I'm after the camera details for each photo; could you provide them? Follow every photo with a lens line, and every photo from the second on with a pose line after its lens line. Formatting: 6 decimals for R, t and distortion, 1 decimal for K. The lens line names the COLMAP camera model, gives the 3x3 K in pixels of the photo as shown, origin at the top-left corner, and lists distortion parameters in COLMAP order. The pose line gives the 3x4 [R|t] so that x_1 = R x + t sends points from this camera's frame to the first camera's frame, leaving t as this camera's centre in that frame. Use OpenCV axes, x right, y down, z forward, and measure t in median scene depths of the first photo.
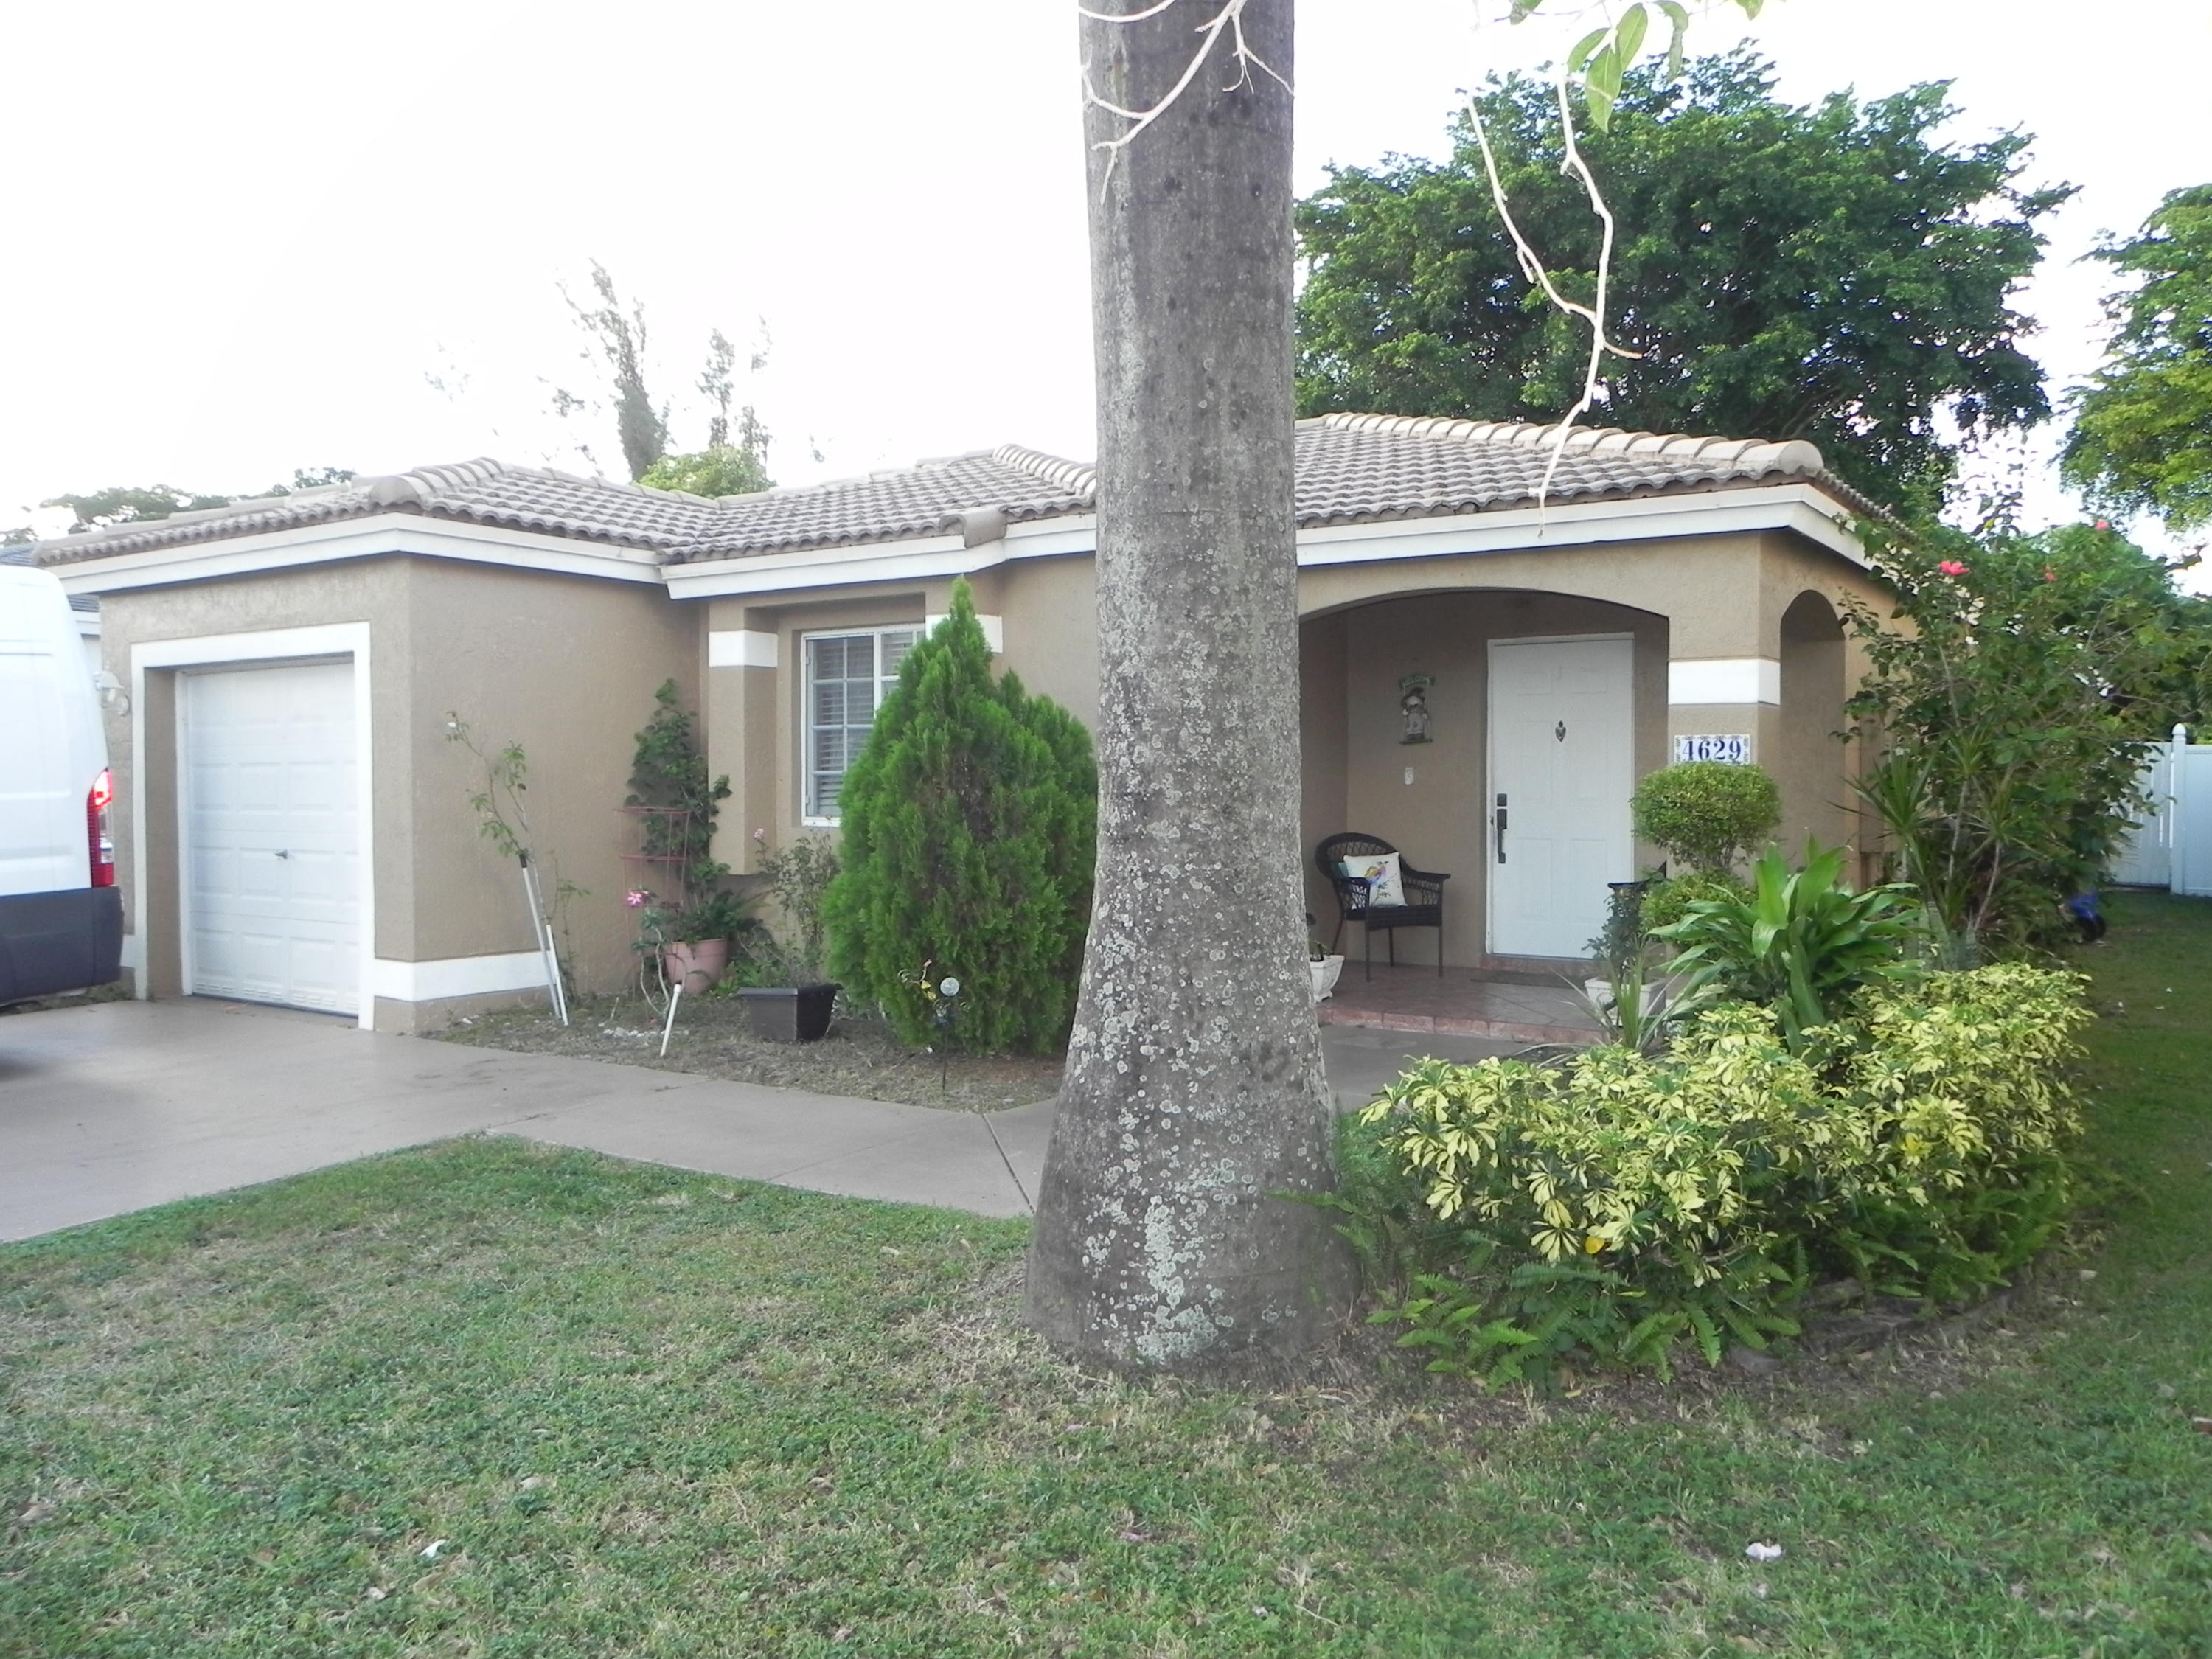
lens RADIAL K [[1663.3, 0, 1145.3], [0, 1663.3, 824.6], [0, 0, 1]] dist [0.002795, -0.037302]
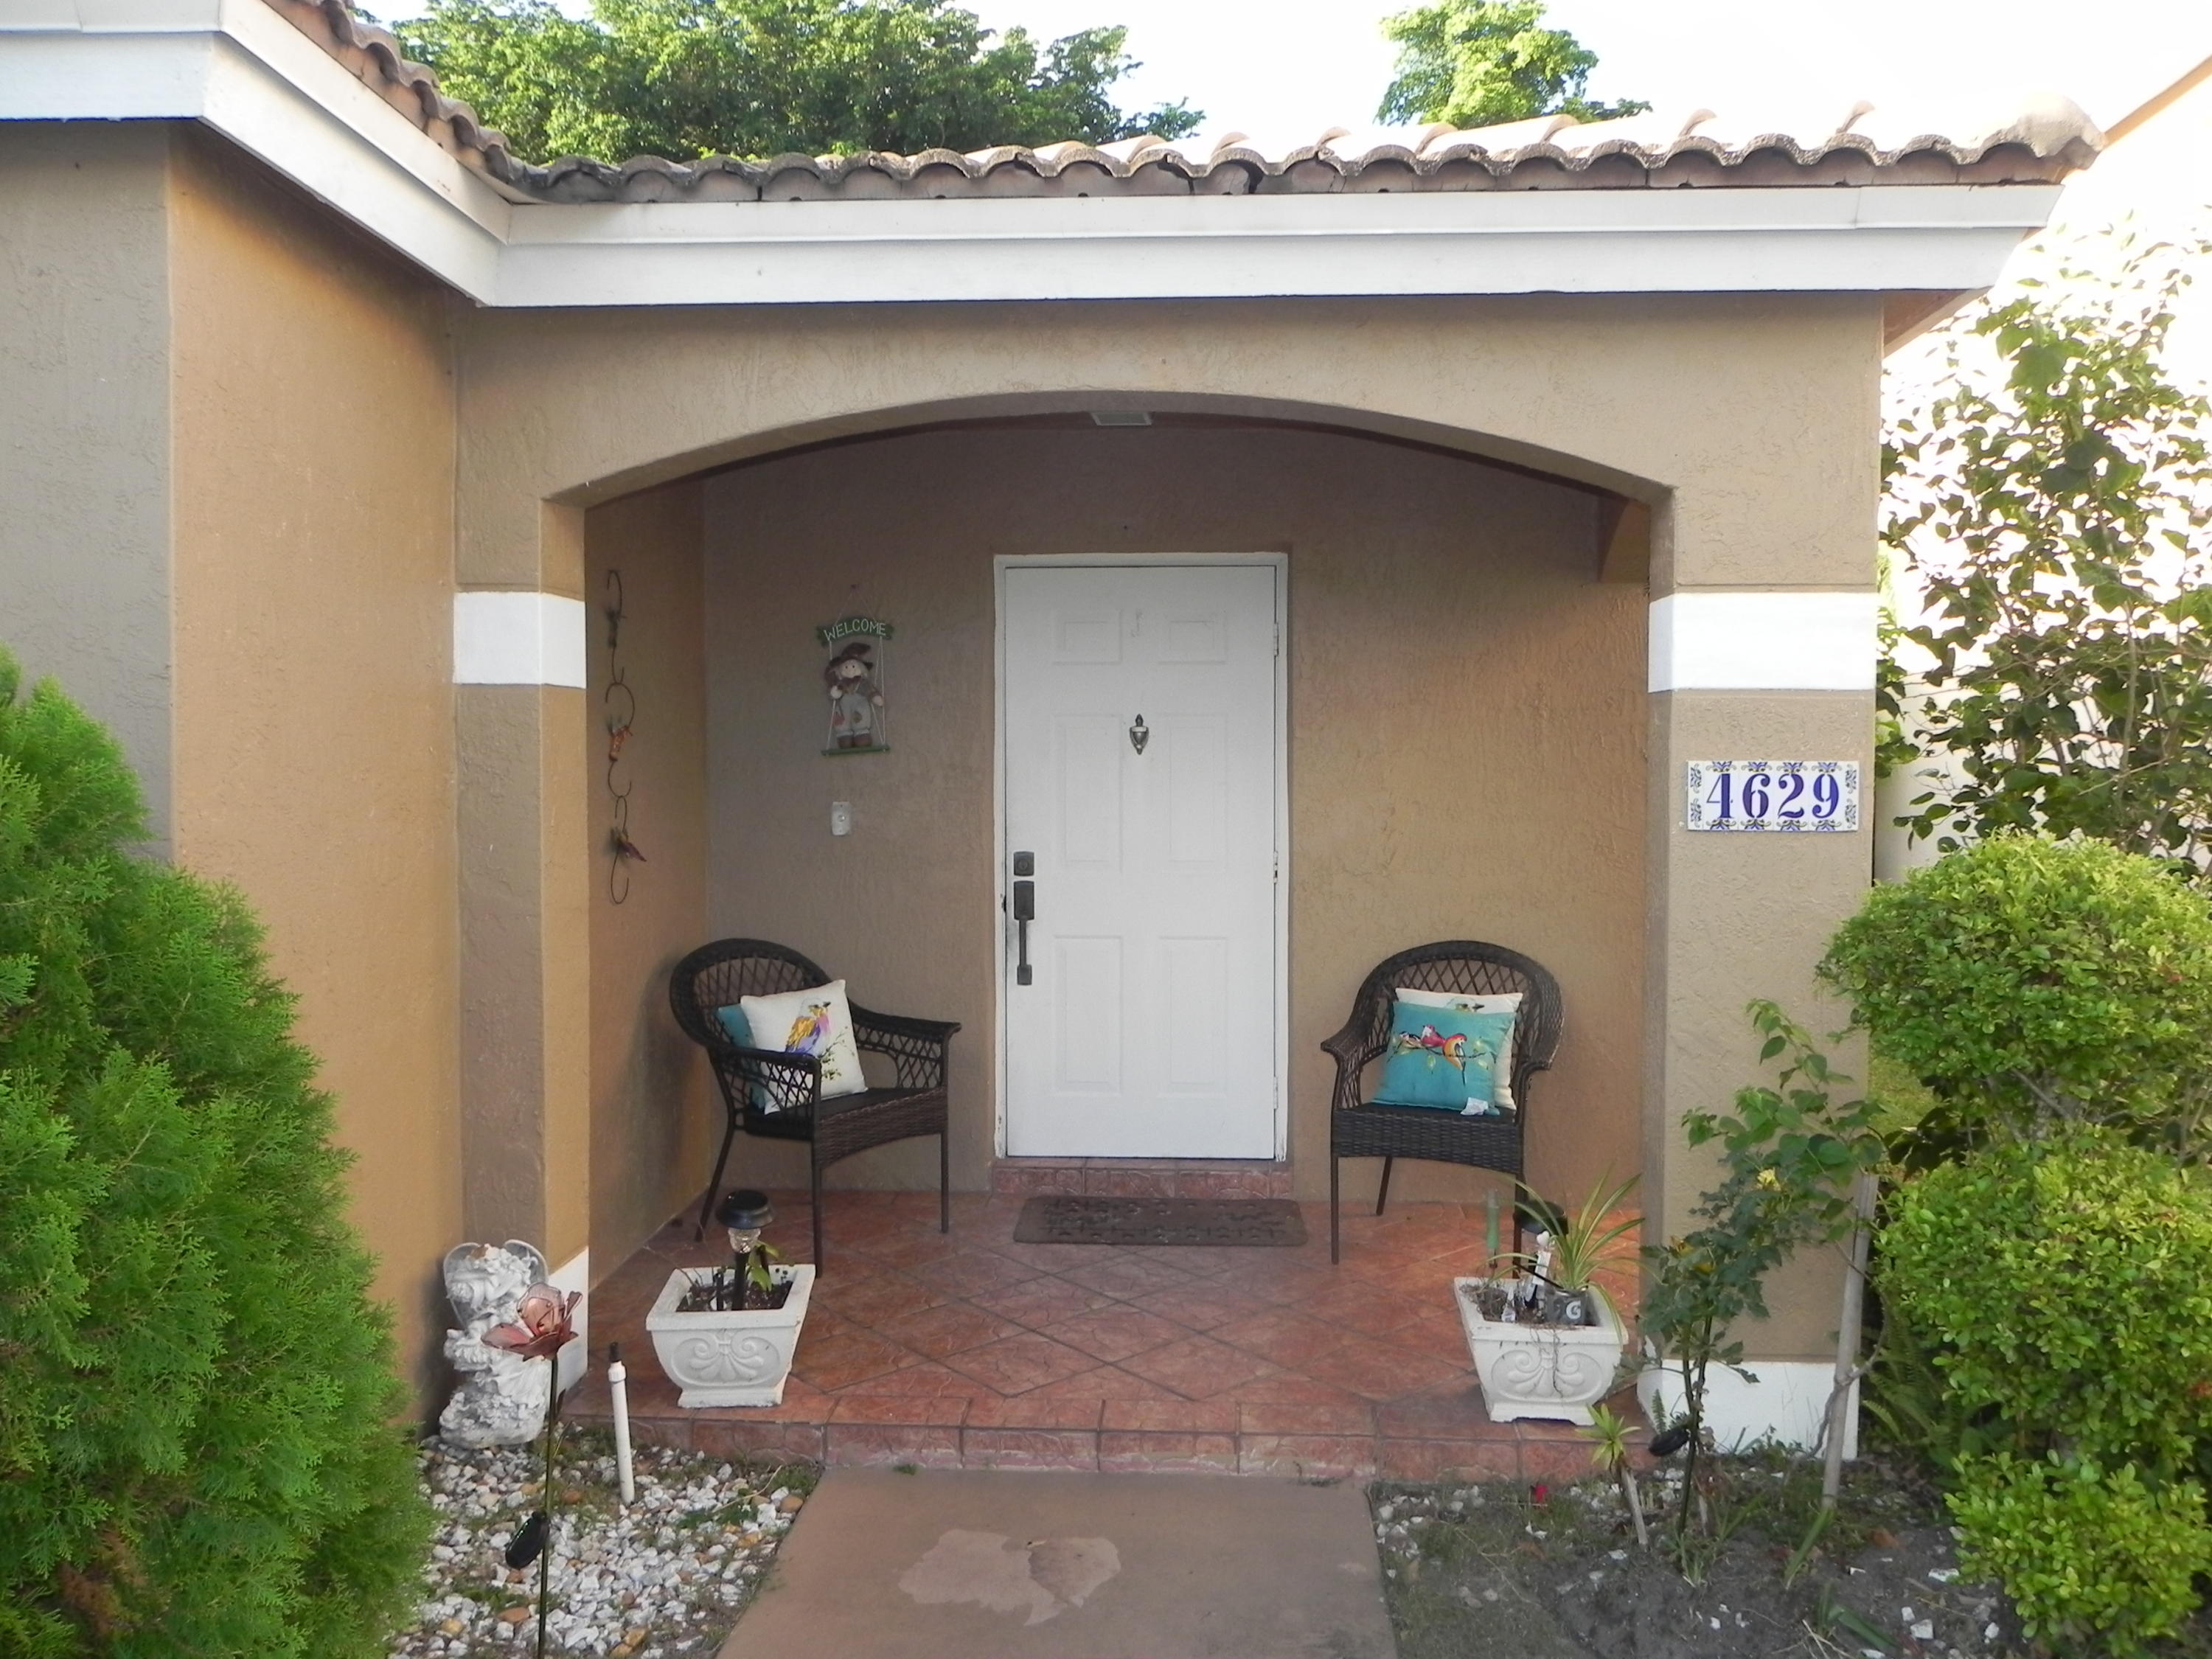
lens RADIAL K [[1707.1, 0, 1136.8], [0, 1707.1, 788.0], [0, 0, 1]] dist [-0.005118, -0.034767]
pose [[0.864372, -0.008331, 0.502784, -0.064833], [0.013883, 0.999877, -0.007300, -0.097128], [-0.502661, 0.013290, 0.864381, 1.474602]]
